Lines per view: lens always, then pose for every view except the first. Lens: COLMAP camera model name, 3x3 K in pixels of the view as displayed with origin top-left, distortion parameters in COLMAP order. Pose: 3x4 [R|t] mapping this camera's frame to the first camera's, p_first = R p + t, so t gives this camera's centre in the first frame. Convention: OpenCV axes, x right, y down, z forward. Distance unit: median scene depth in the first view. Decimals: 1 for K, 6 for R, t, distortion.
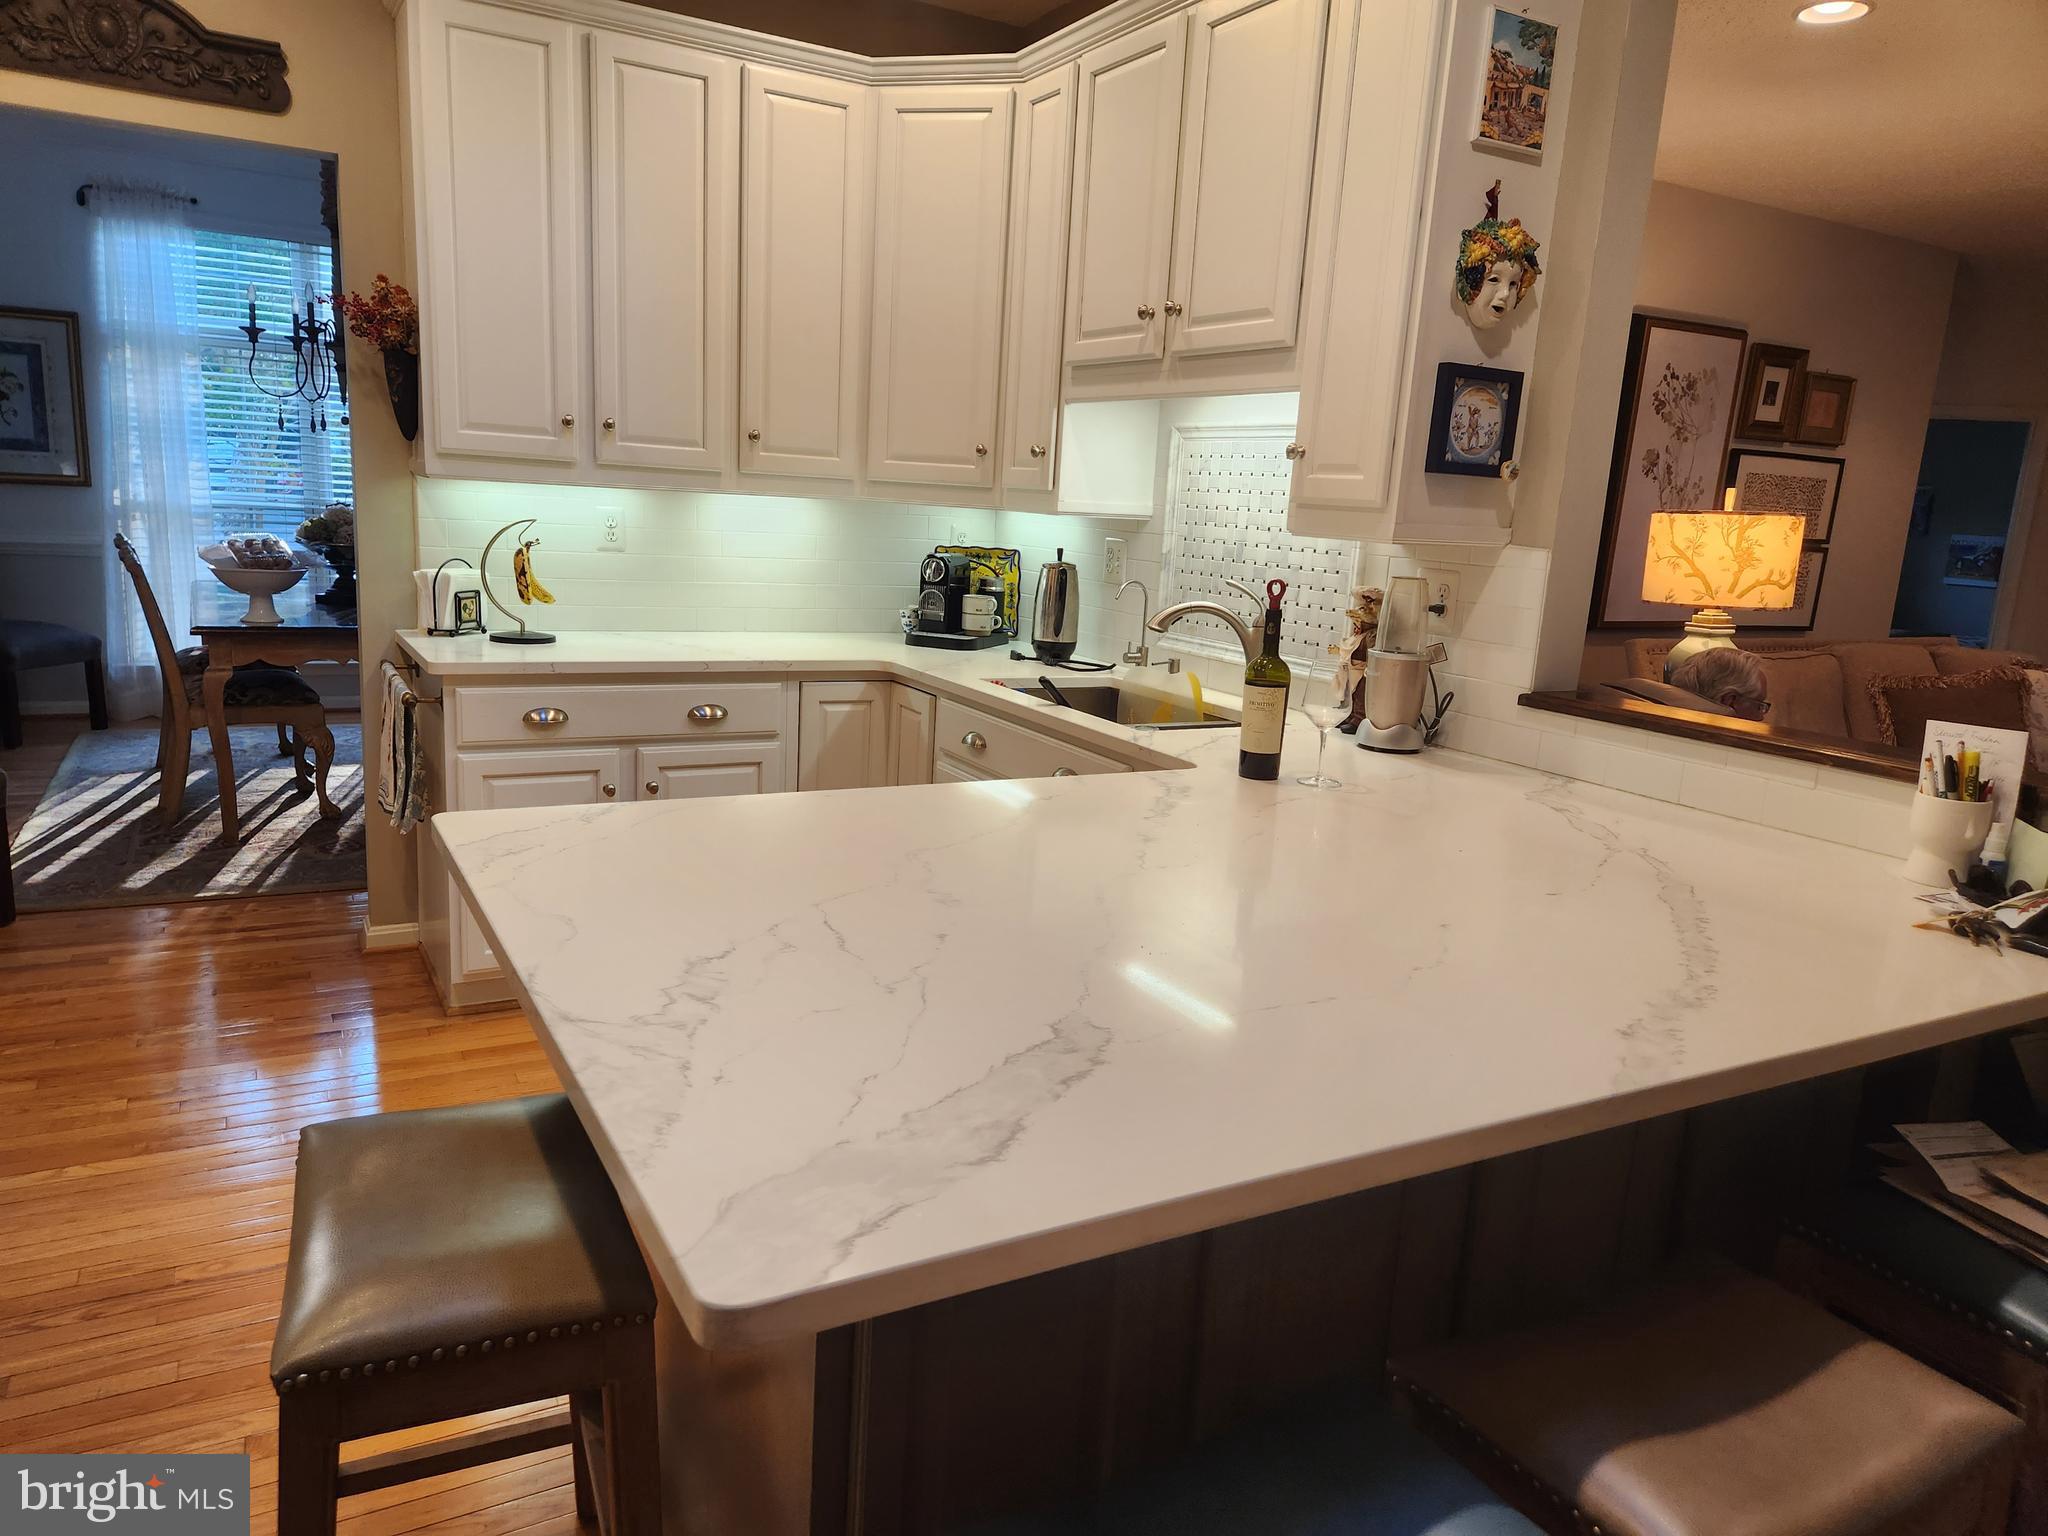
lens RADIAL K [[1385.8, 0, 1024.0], [0, 1385.8, 768.0], [0, 0, 1]] dist [0.060126, -0.003222]
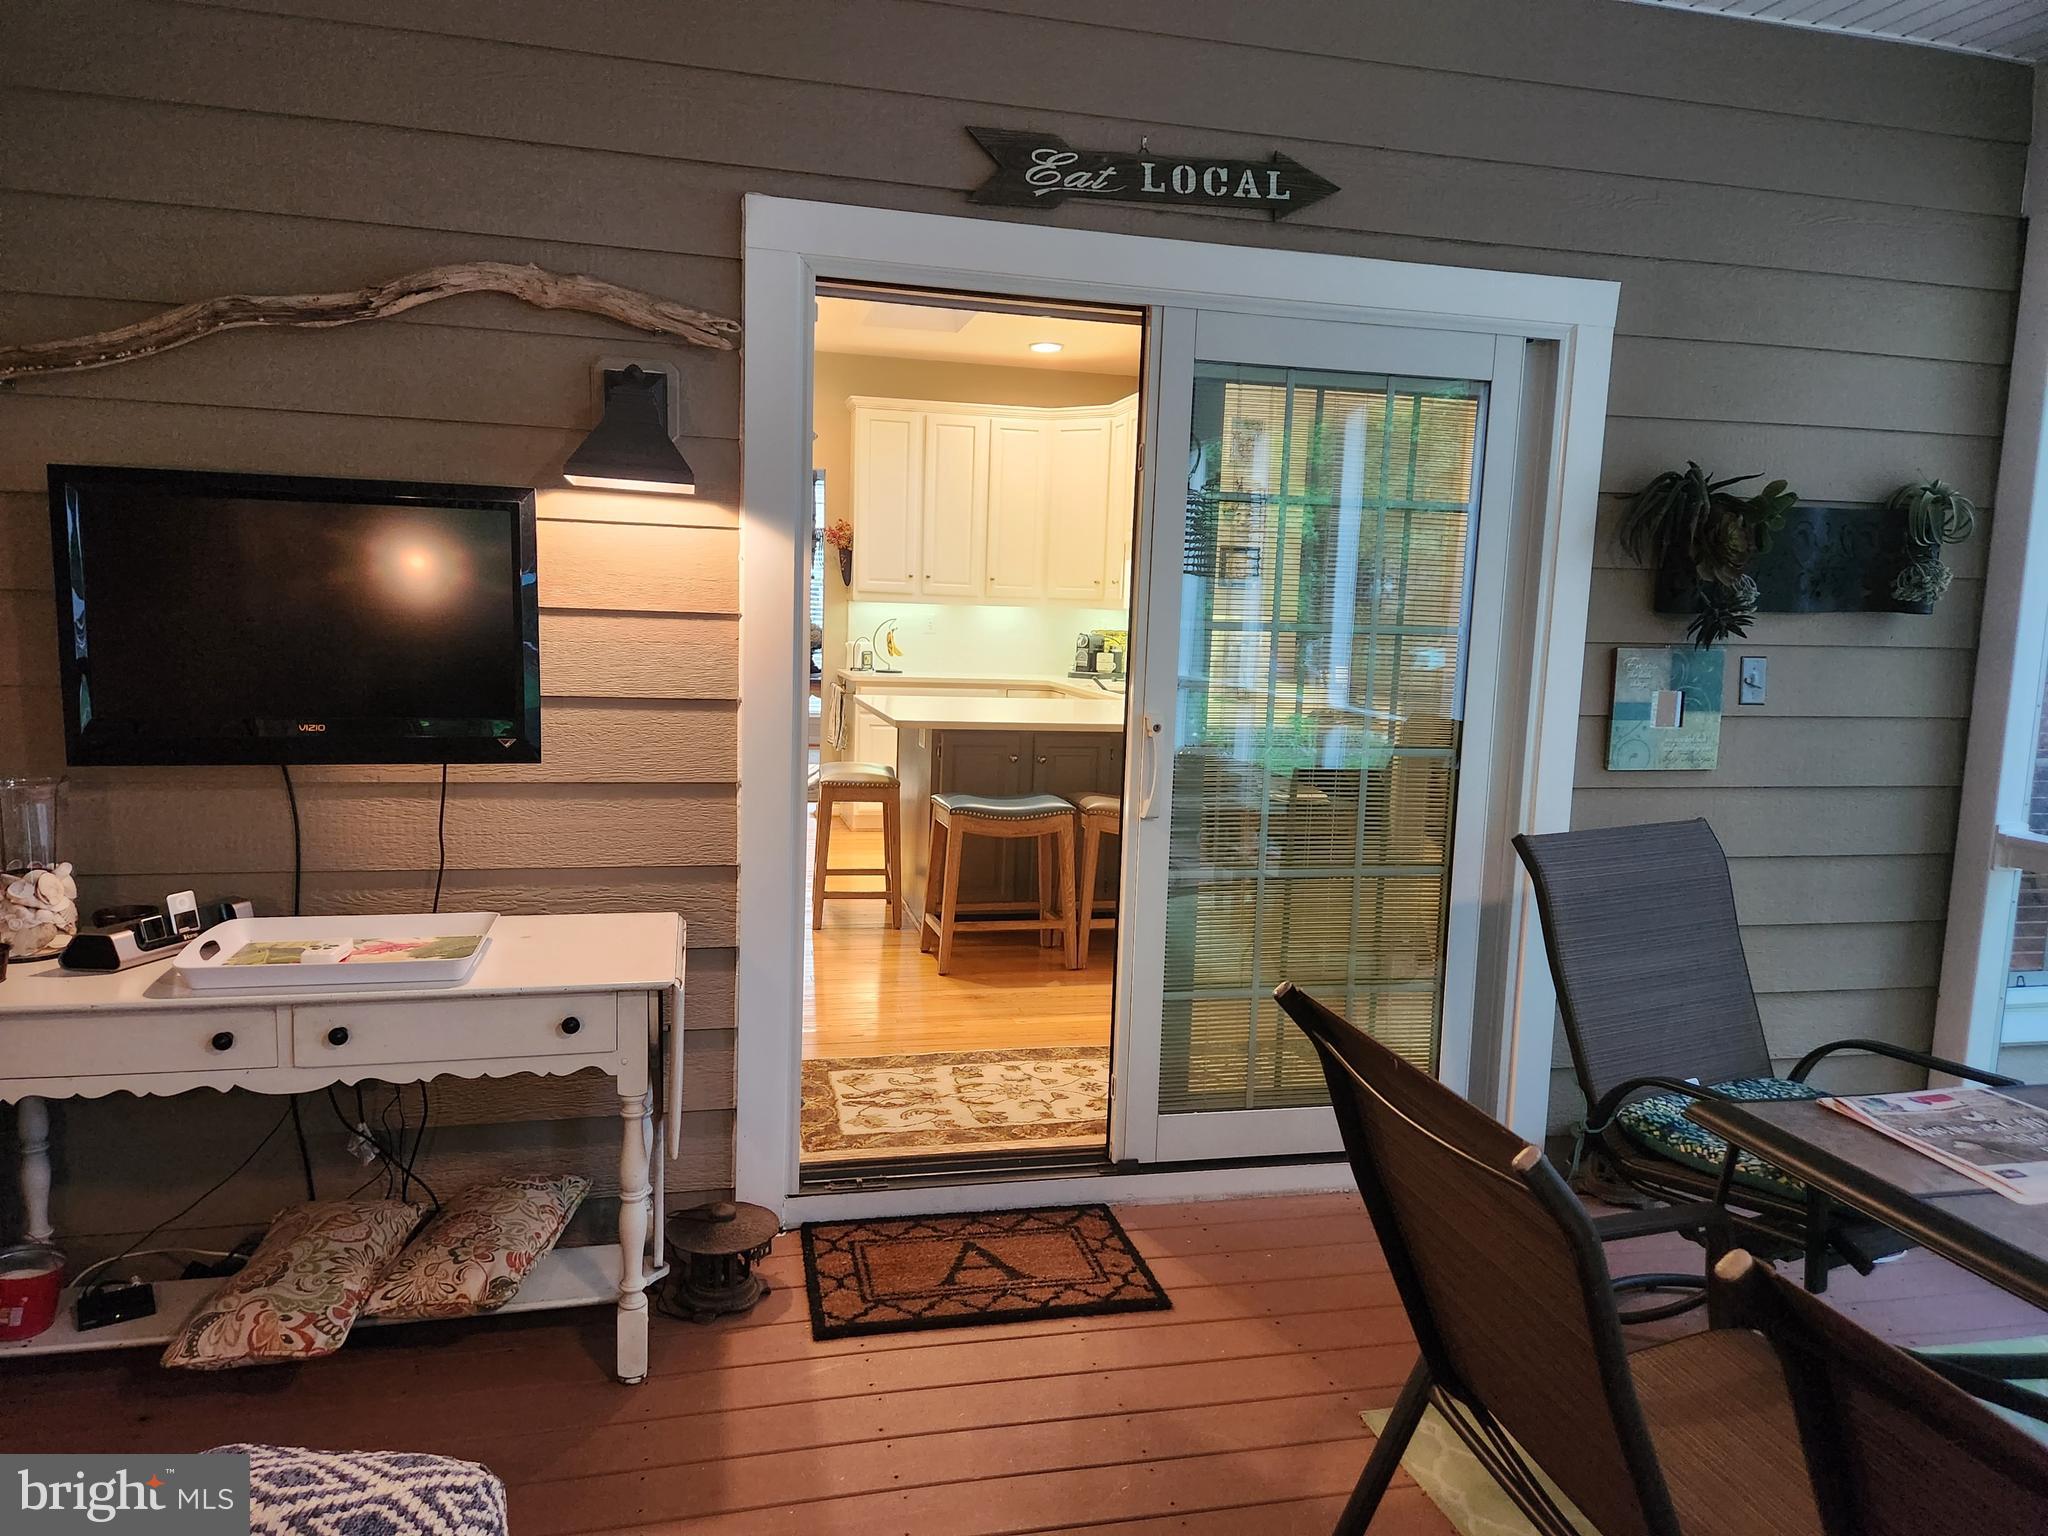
lens RADIAL K [[1385.8, 0, 1024.0], [0, 1385.8, 768.0], [0, 0, 1]] dist [0.060126, -0.003222]
pose [[0.962024, 0.007263, -0.272867, 0.447998], [-0.033001, 0.995408, -0.089853, 0.248686], [0.270961, 0.095446, 0.957847, -1.033742]]
